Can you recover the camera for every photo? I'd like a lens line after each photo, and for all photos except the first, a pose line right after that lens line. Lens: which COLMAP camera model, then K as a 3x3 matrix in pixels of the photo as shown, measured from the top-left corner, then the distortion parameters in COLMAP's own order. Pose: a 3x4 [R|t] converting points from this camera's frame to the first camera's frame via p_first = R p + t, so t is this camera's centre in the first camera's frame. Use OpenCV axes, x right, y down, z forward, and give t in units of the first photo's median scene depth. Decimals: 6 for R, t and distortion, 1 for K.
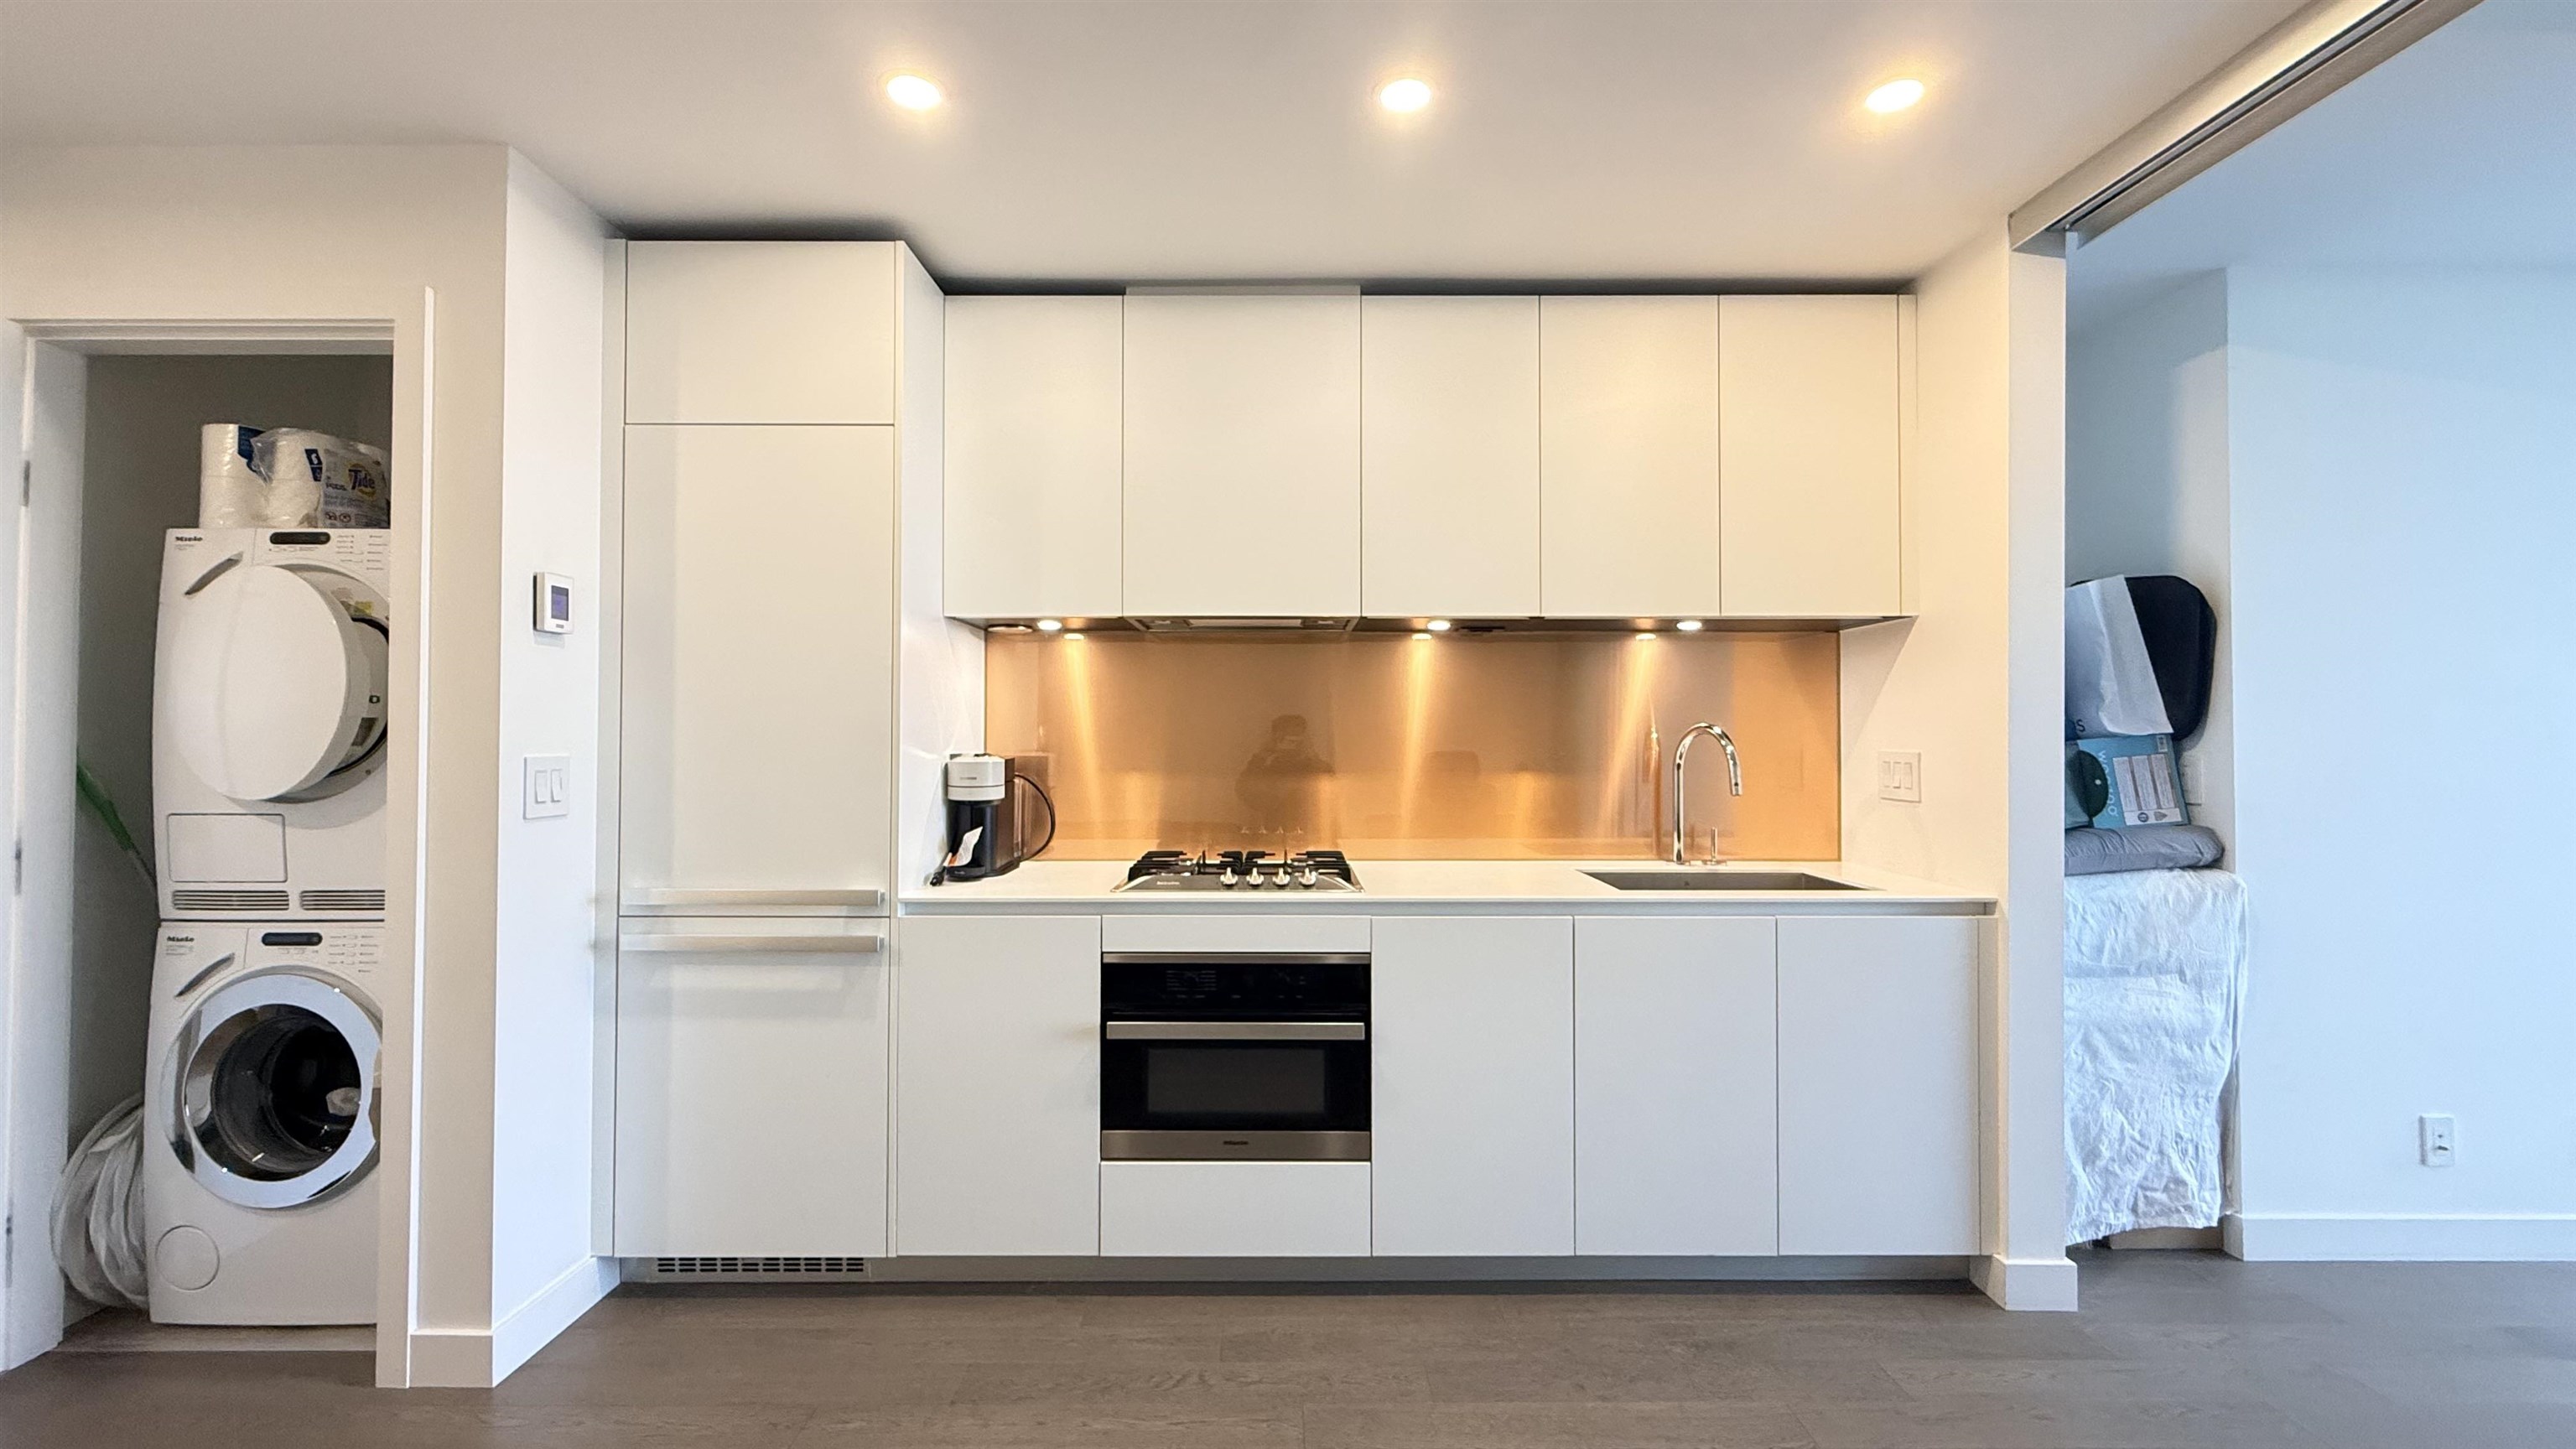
lens RADIAL K [[1018.1, 0, 1271.5], [0, 1018.1, 721.8], [0, 0, 1]] dist [0.000764, -0.000073]
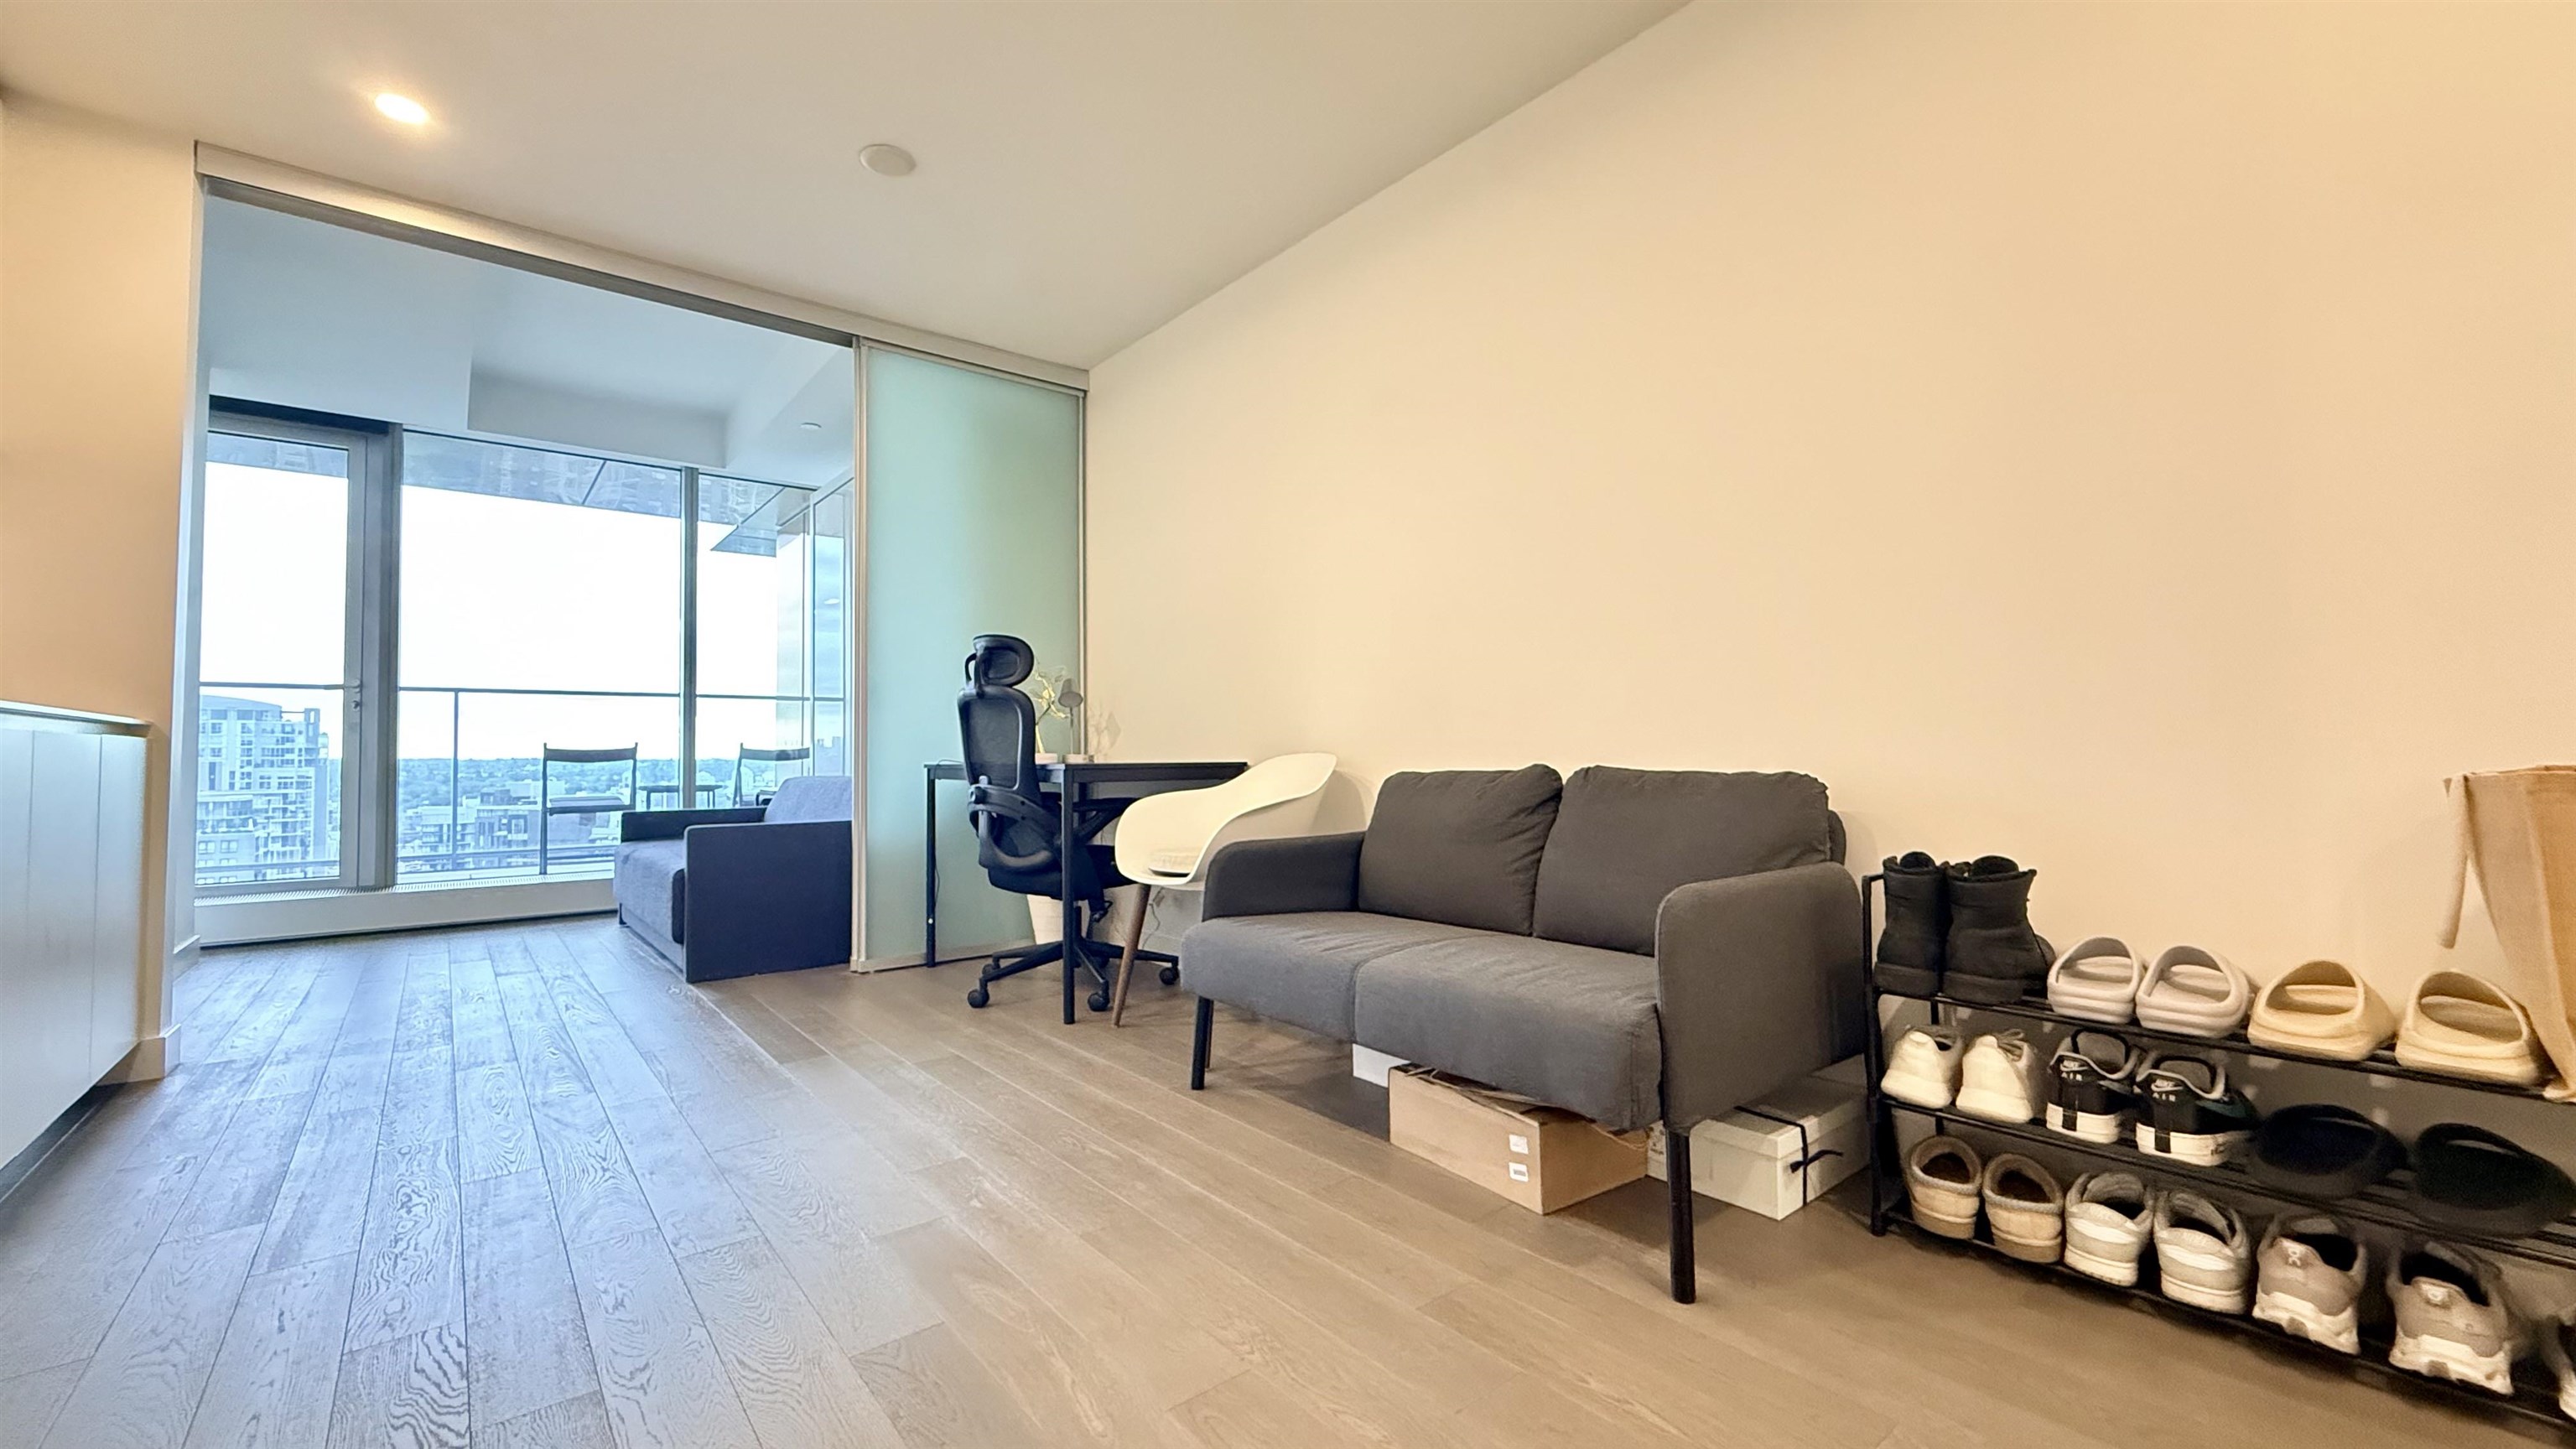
lens RADIAL K [[1018.1, 0, 1271.5], [0, 1018.1, 721.8], [0, 0, 1]] dist [0.000764, -0.000073]
pose [[-0.627962, 0.030194, 0.777658, -0.947380], [-0.013859, 0.998655, -0.049966, 0.214521], [-0.778121, -0.042155, -0.626699, 0.745773]]
